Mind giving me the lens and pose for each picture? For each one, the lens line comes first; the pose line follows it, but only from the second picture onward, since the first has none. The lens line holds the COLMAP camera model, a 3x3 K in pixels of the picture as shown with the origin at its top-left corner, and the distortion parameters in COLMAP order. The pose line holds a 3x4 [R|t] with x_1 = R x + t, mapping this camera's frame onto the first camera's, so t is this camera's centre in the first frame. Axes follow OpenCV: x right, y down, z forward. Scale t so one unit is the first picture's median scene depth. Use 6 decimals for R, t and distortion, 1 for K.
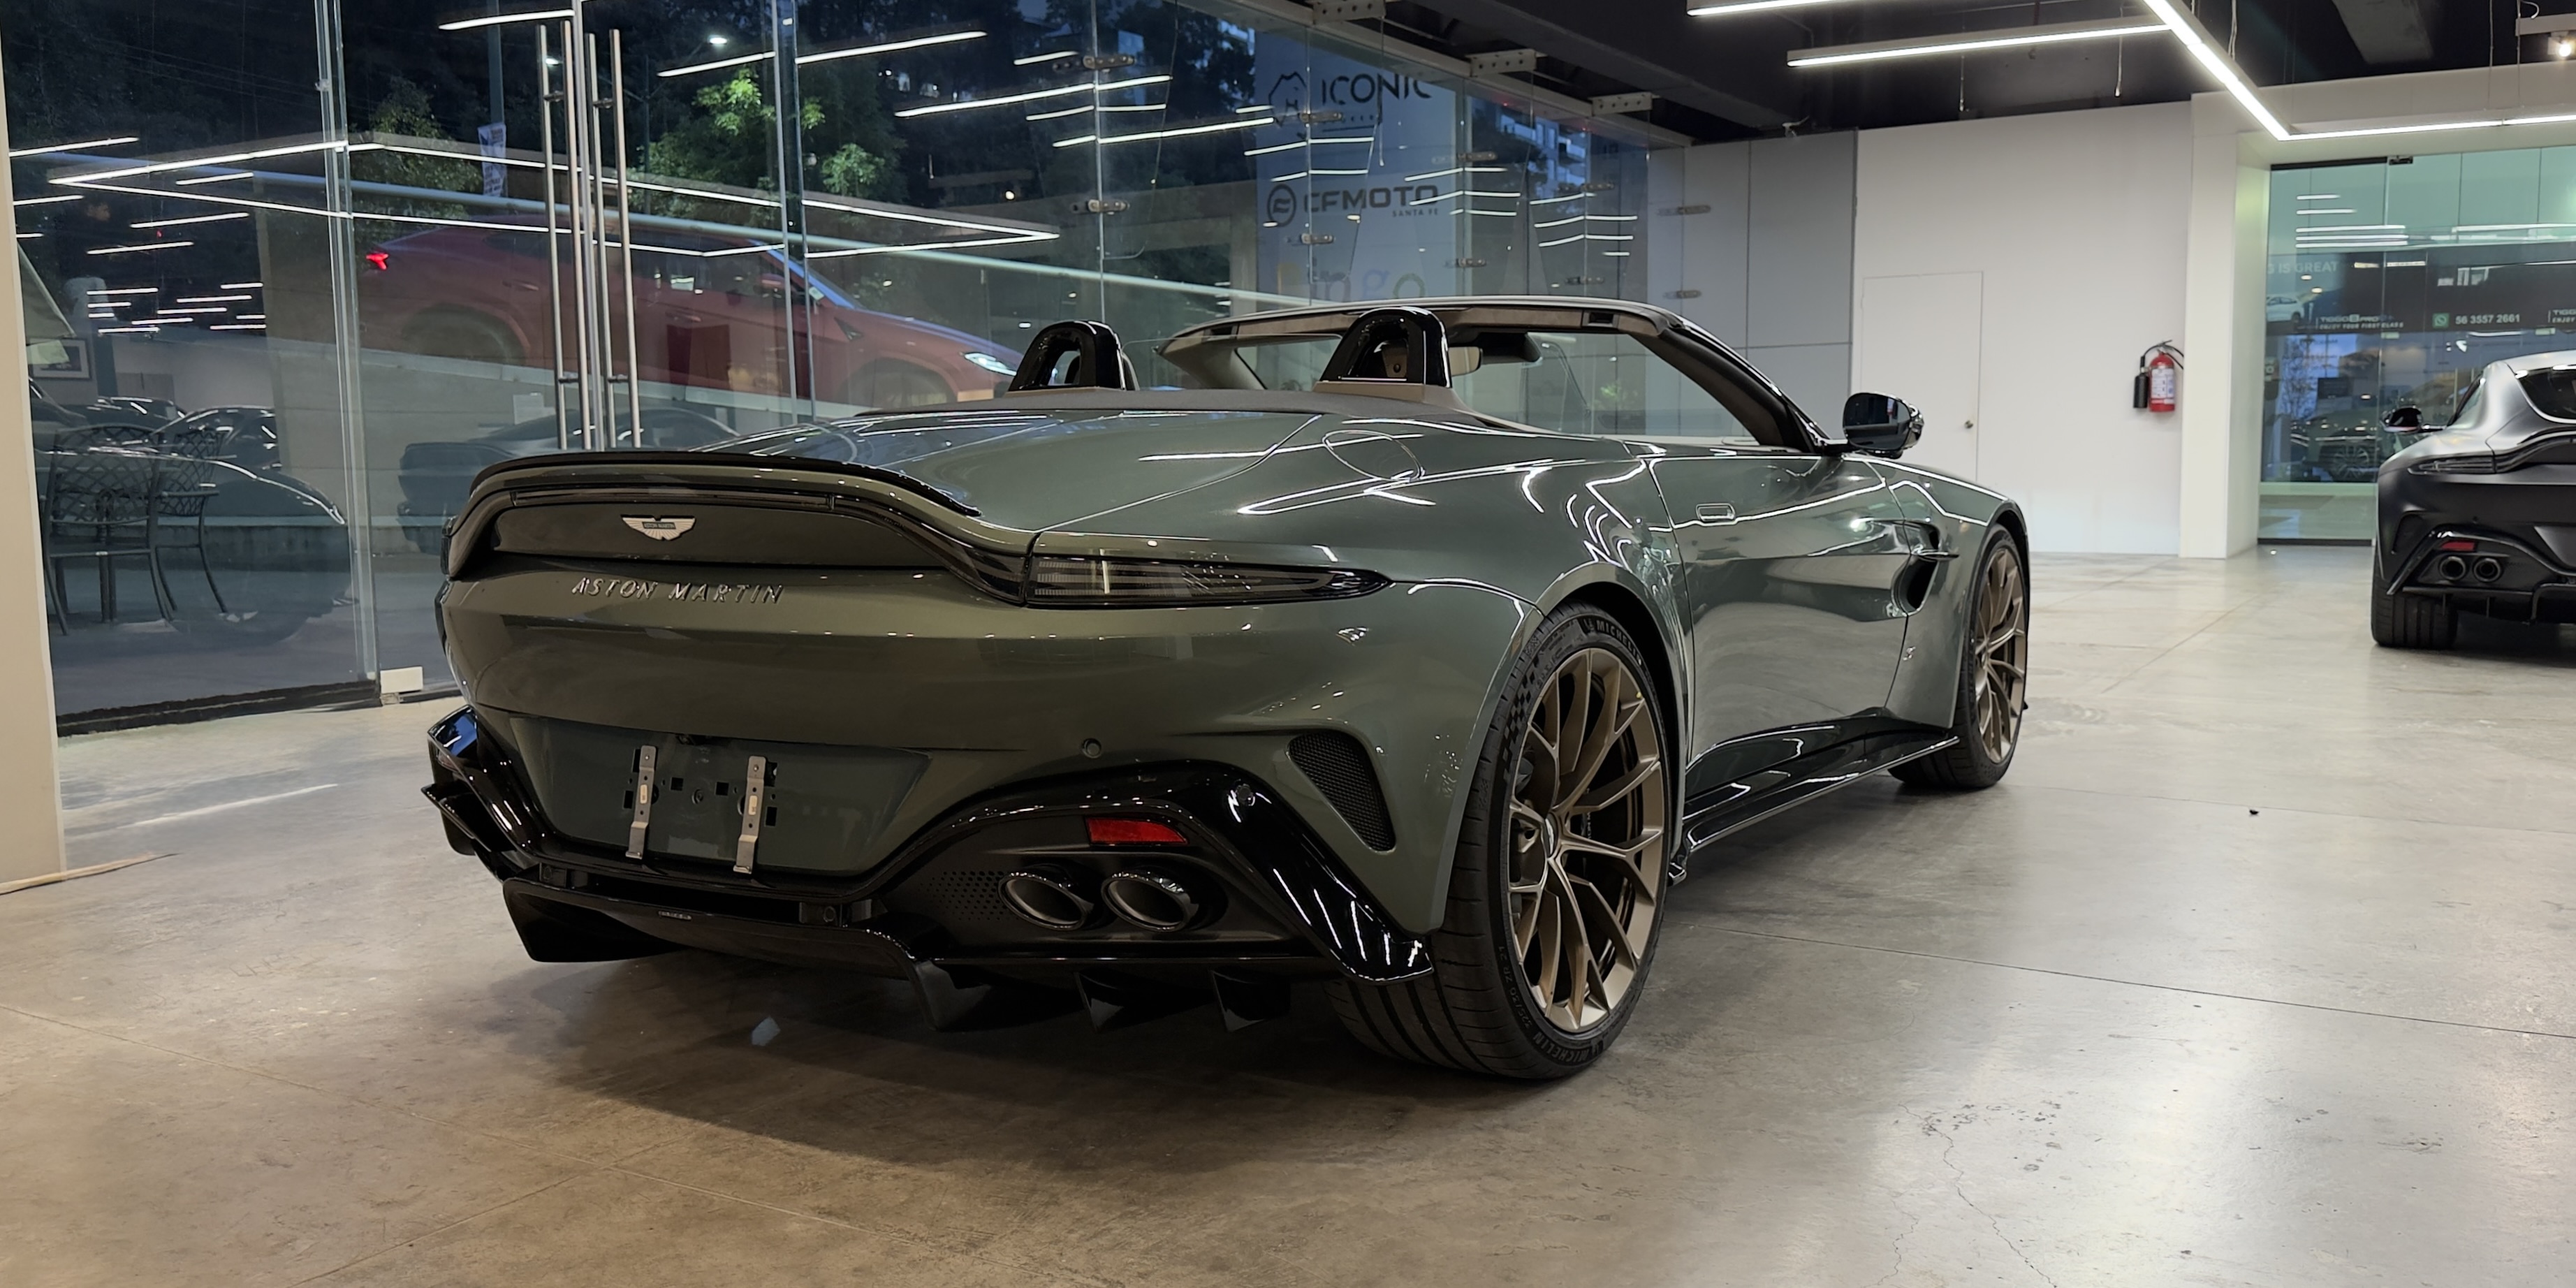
lens RADIAL K [[2037.5, 0, 1288.0], [0, 2037.5, 644.0], [0, 0, 1]] dist [0.009746, -0.012419]
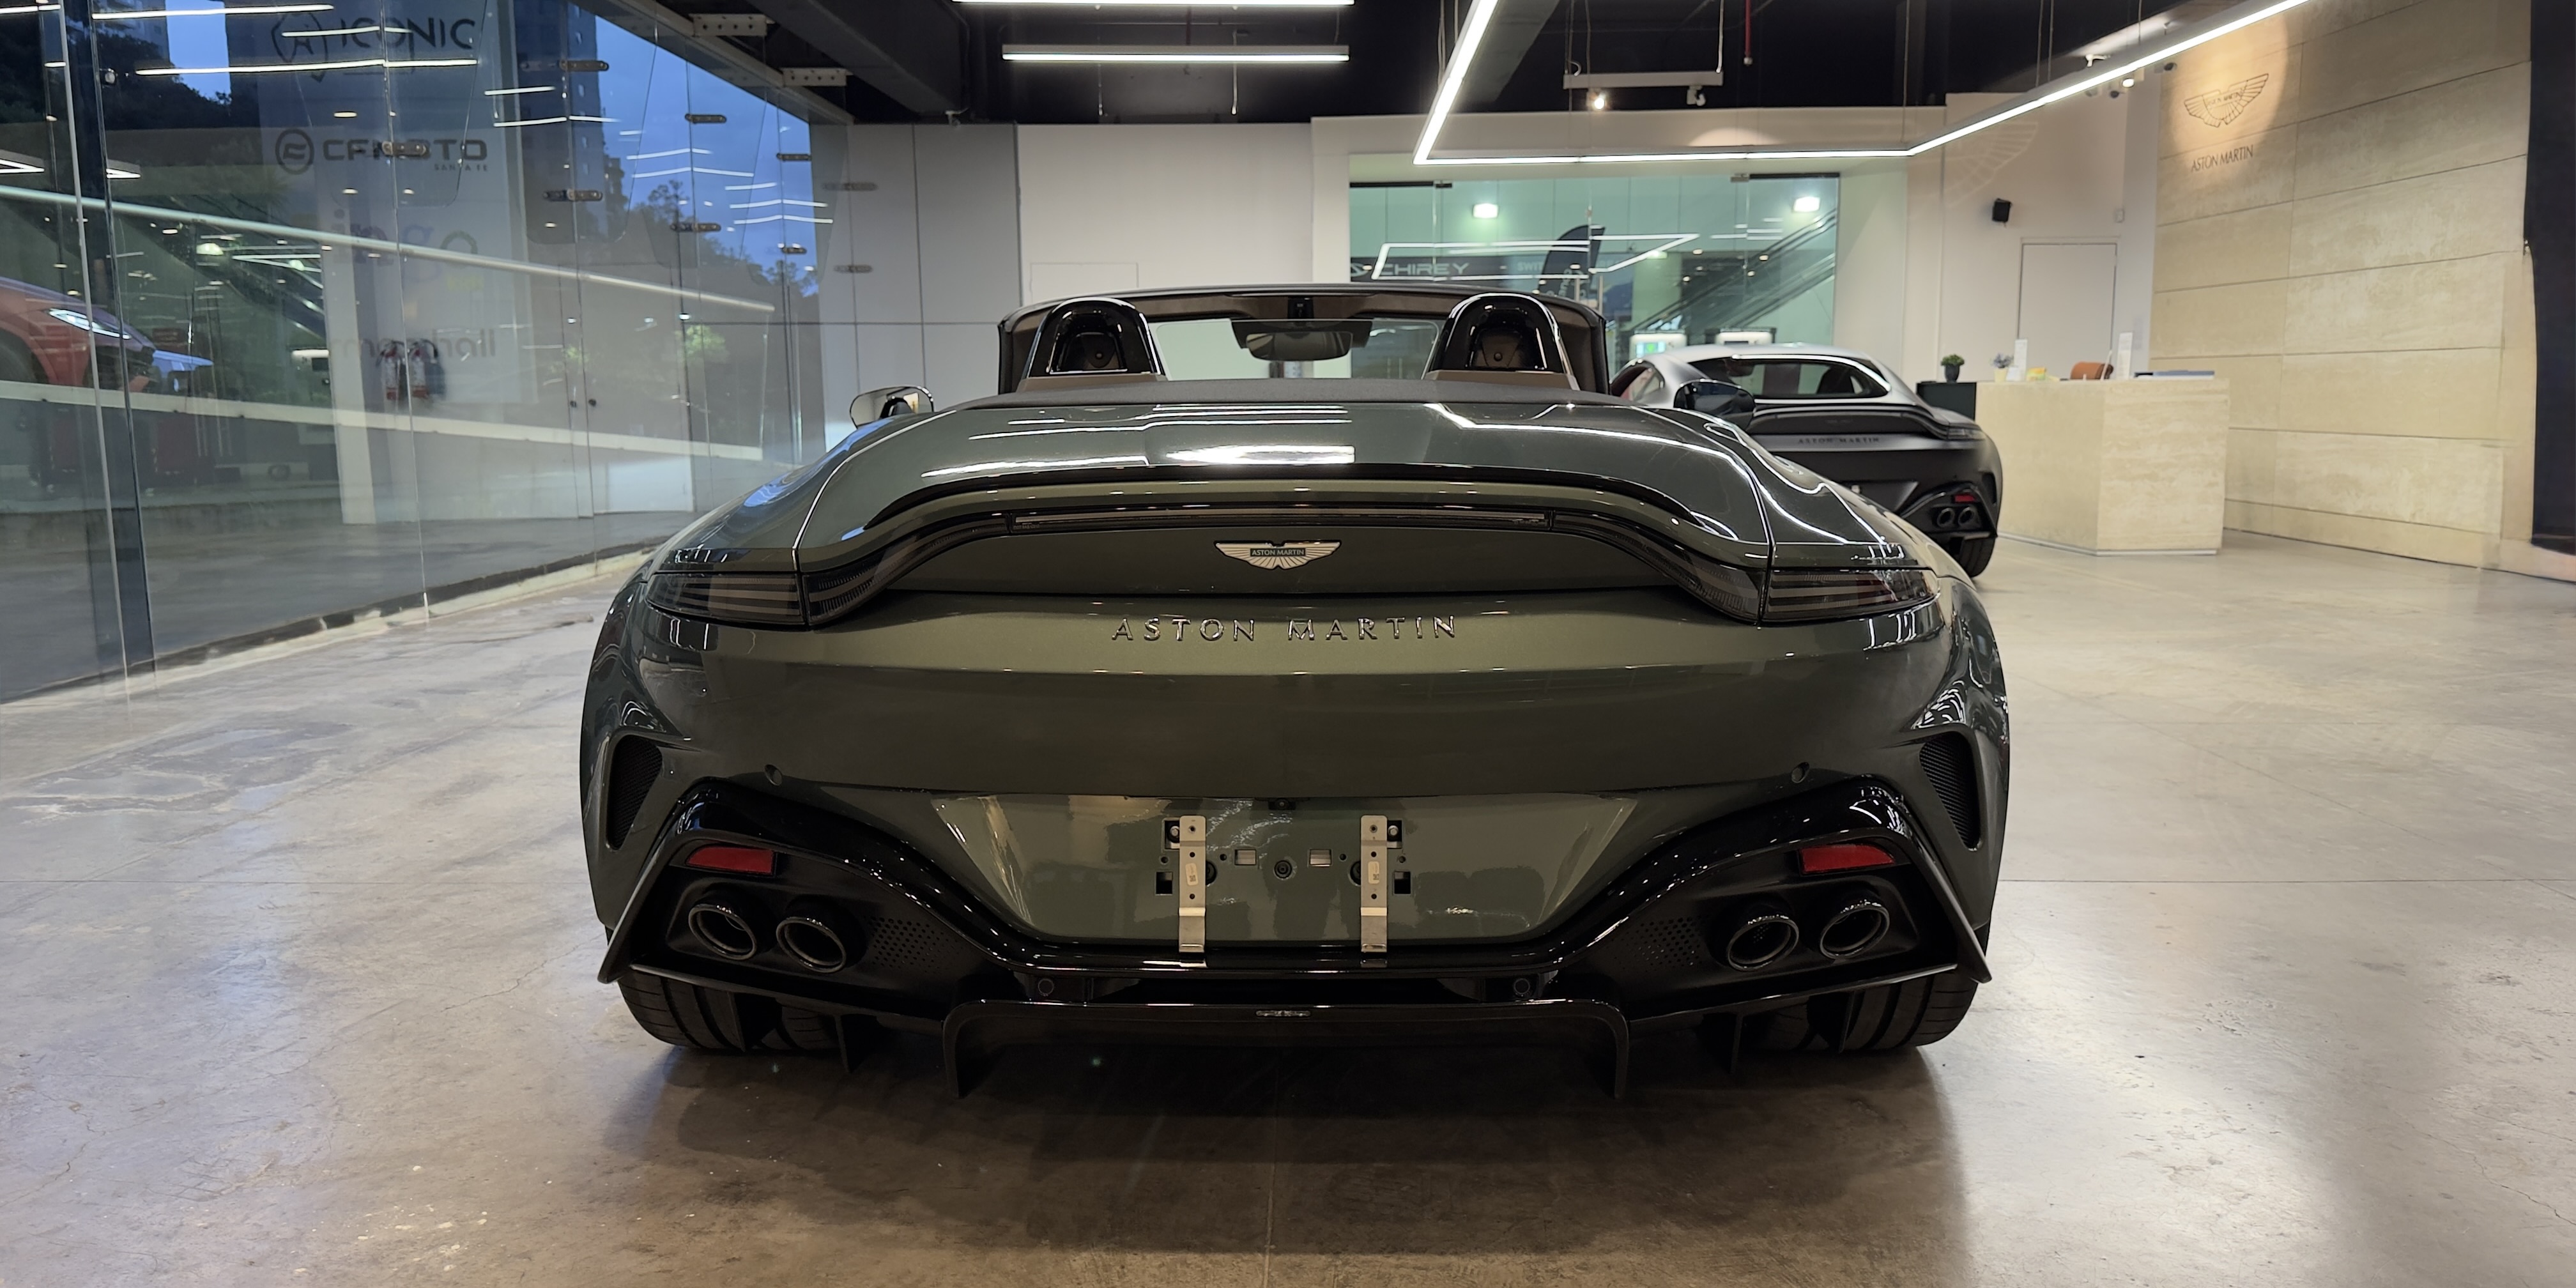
lens RADIAL K [[1900.3, 0, 1288.0], [0, 1900.3, 644.0], [0, 0, 1]] dist [0.164822, -0.315258]
pose [[0.869835, -0.057091, 0.490029, -0.633674], [0.046403, 0.998346, 0.033945, -0.043026], [-0.491156, -0.006788, 0.871045, 0.292377]]
